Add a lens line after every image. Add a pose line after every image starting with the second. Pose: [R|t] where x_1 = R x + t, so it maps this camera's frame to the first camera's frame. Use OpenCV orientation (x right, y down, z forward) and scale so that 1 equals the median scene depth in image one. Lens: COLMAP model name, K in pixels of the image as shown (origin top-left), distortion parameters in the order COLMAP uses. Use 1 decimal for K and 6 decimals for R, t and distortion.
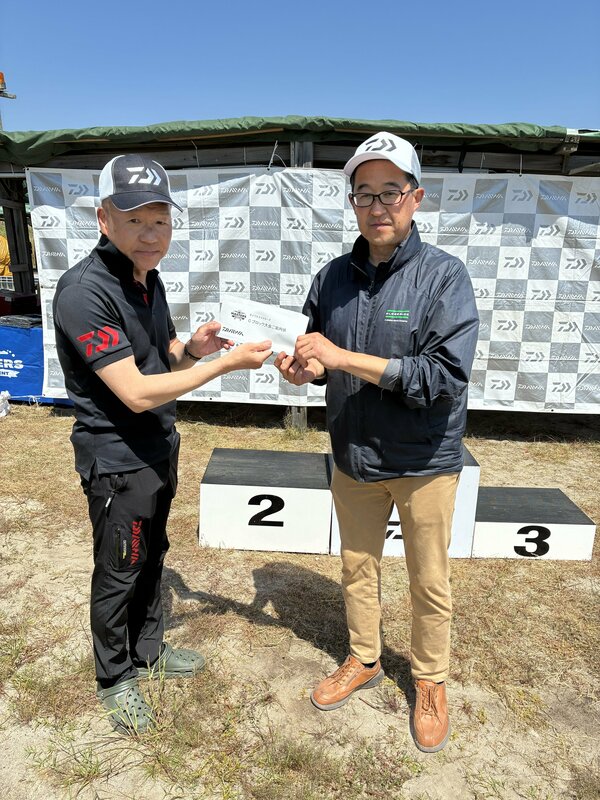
lens RADIAL K [[610.0, 0, 300.8], [0, 610.0, 395.9], [0, 0, 1]] dist [0.052173, -0.059553]
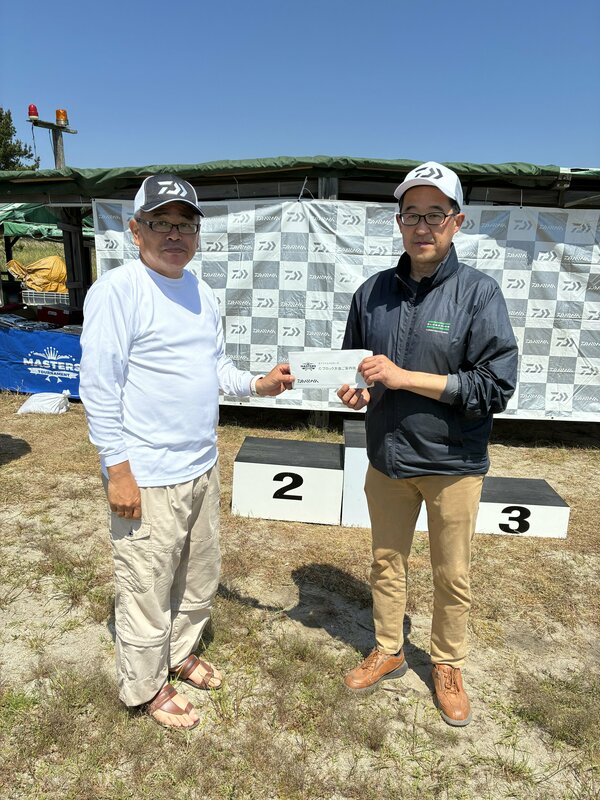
lens RADIAL K [[610.0, 0, 301.6], [0, 610.0, 396.0], [0, 0, 1]] dist [0.052173, -0.059553]
pose [[0.998454, 0.021619, -0.051201, 0.020167], [-0.023365, 0.999157, -0.033754, 0.037227], [0.050428, 0.034898, 0.998118, -0.142328]]
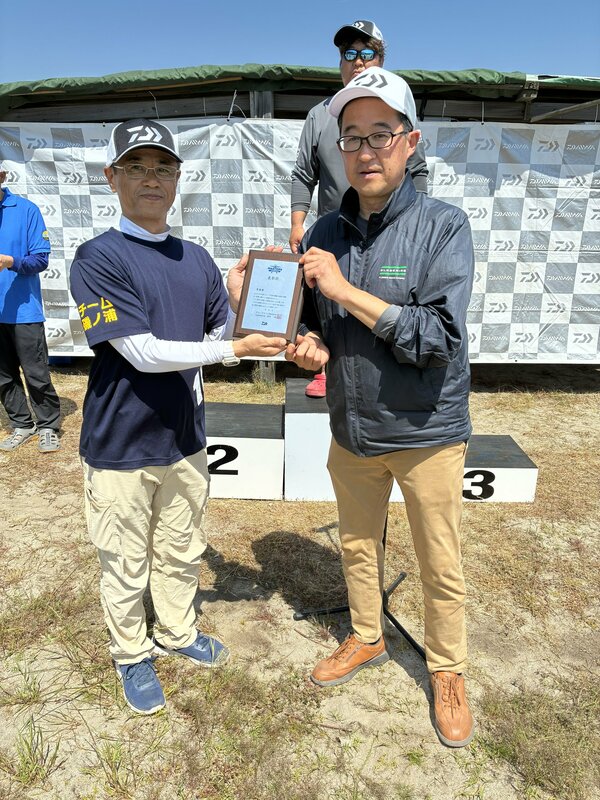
lens RADIAL K [[610.0, 0, 300.2], [0, 610.0, 393.9], [0, 0, 1]] dist [0.052173, -0.059553]
pose [[0.999890, -0.014314, 0.003761, 0.055200], [0.014038, 0.997771, 0.065237, 0.007860], [-0.004686, -0.065177, 0.997863, -0.018265]]
